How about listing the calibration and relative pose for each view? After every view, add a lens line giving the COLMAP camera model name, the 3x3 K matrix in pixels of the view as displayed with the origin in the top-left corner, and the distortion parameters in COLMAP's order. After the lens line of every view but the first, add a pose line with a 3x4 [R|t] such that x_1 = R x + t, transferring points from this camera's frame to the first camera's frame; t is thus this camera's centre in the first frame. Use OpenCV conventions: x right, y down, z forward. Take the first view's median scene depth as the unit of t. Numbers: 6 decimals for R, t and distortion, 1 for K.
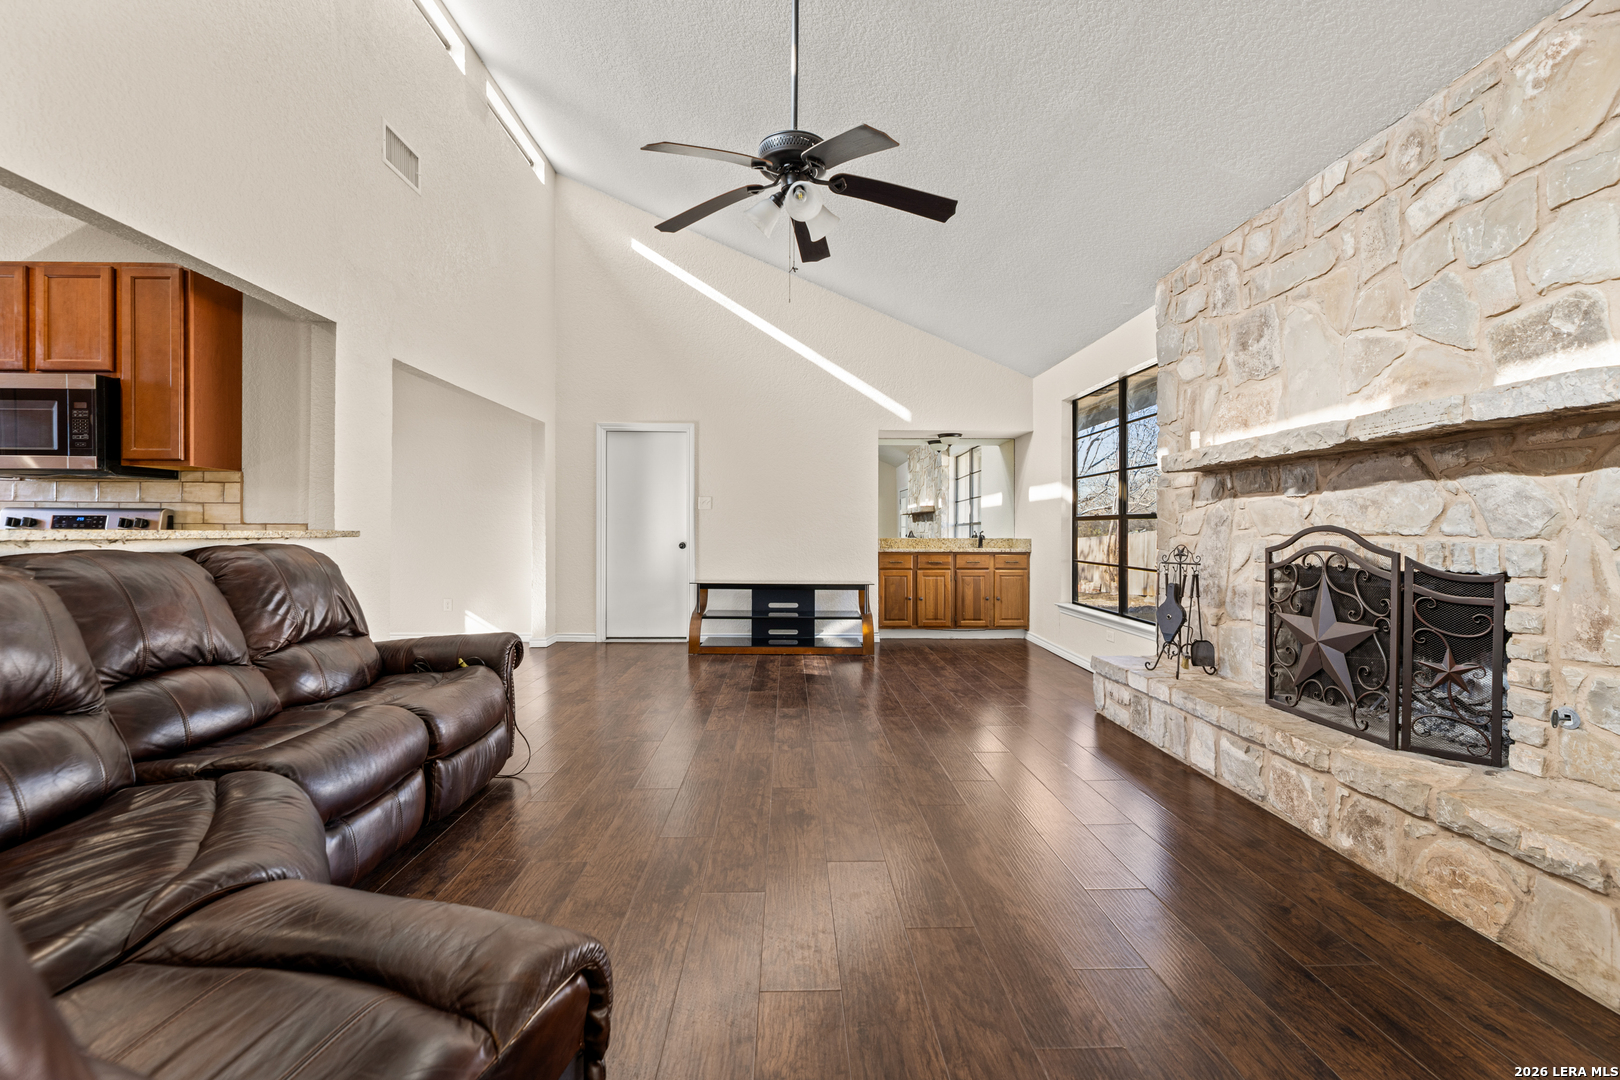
lens RADIAL K [[683.6, 0, 808.0], [0, 683.6, 533.8], [0, 0, 1]] dist [-0.000416, -0.000055]
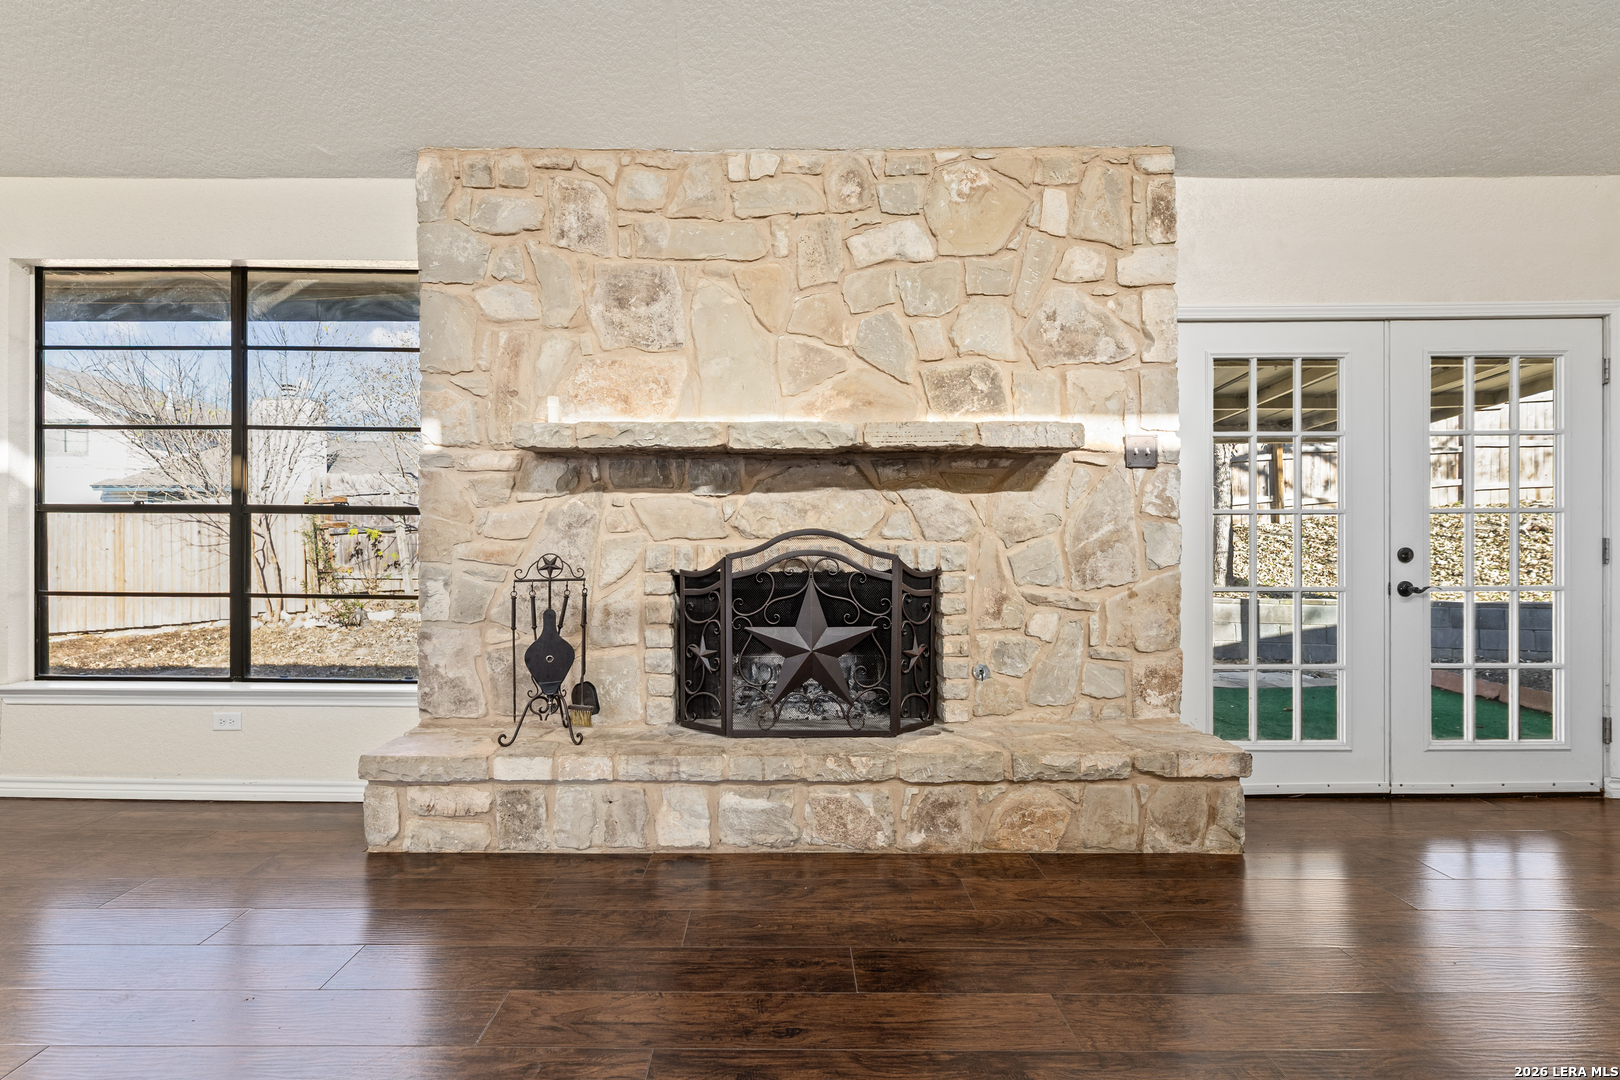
lens RADIAL K [[732.0, 0, 784.7], [0, 732.0, 536.1], [0, 0, 1]] dist [0.000106, -0.000026]
pose [[0.033925, -0.001031, 0.999424, -0.241180], [0.001650, 0.999998, 0.000975, -0.002880], [-0.999423, 0.001616, 0.033927, 0.888821]]
